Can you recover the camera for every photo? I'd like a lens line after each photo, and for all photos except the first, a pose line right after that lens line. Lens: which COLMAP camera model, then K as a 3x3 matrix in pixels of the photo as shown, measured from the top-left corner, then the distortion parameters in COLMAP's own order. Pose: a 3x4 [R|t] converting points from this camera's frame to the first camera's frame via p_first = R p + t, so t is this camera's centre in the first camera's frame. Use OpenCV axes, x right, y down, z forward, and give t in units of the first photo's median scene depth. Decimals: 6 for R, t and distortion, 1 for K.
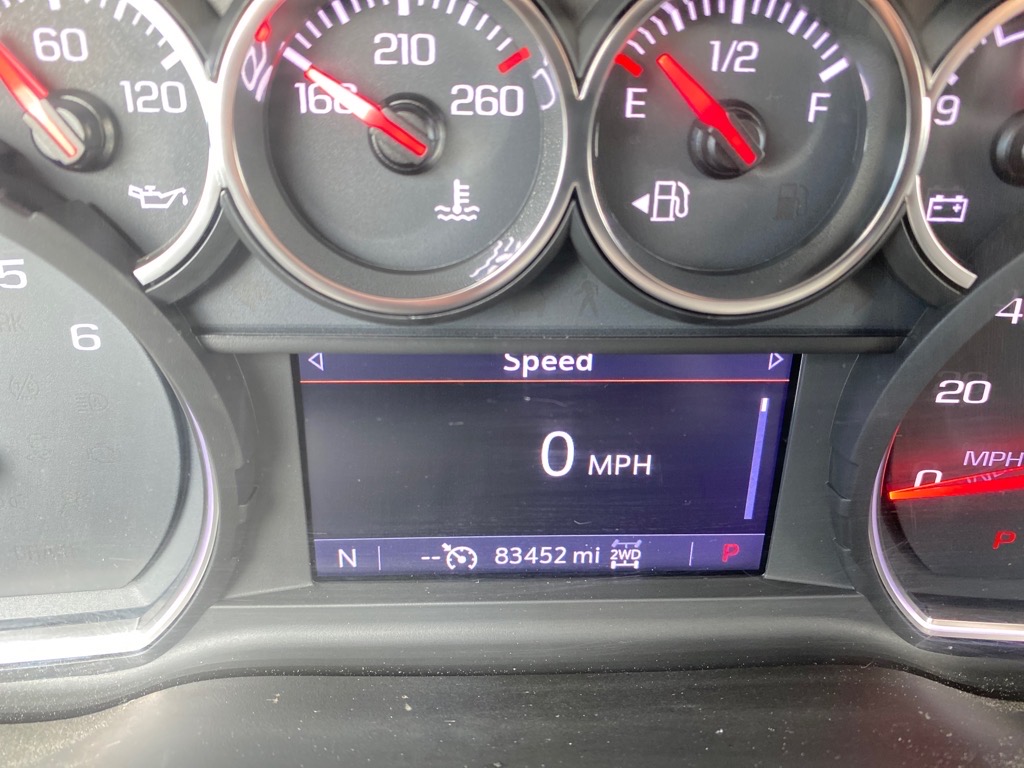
lens RADIAL K [[772.3, 0, 512.0], [0, 772.3, 384.0], [0, 0, 1]] dist [-0.045998, 0.000792]
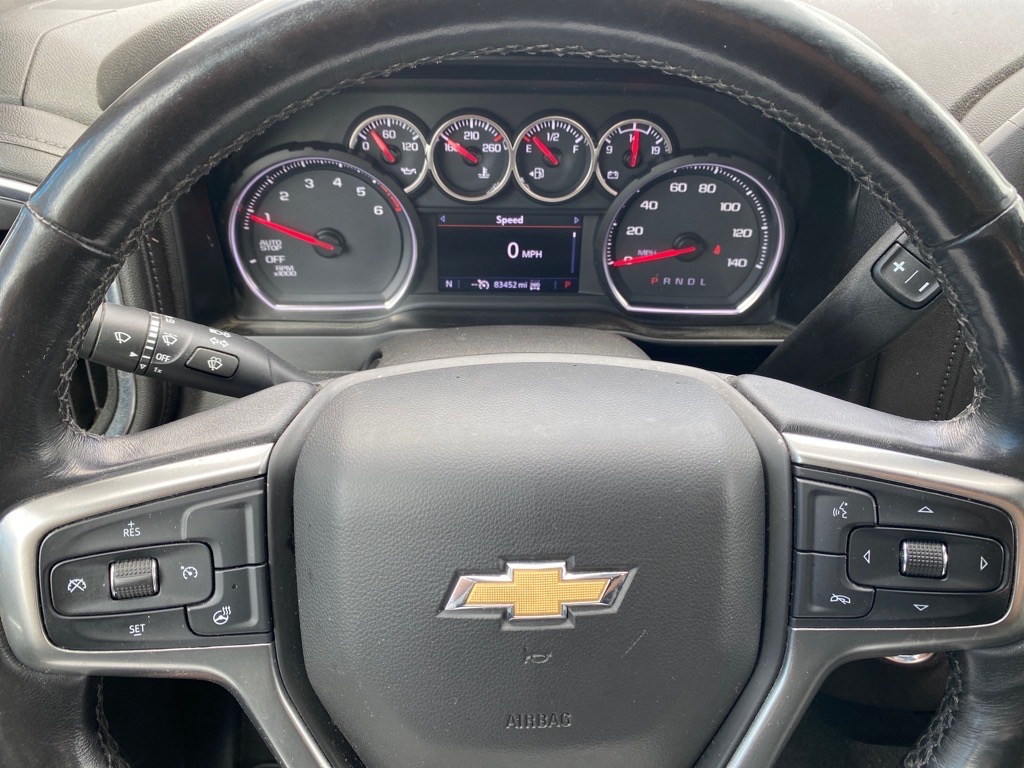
lens RADIAL K [[793.5, 0, 512.4], [0, 793.5, 381.1], [0, 0, 1]] dist [-0.000679, 0.001764]
pose [[0.999563, 0.012003, -0.027017, 0.191641], [-0.011504, 0.999761, 0.018578, 0.730857], [0.027234, -0.018259, 0.999462, -2.997410]]
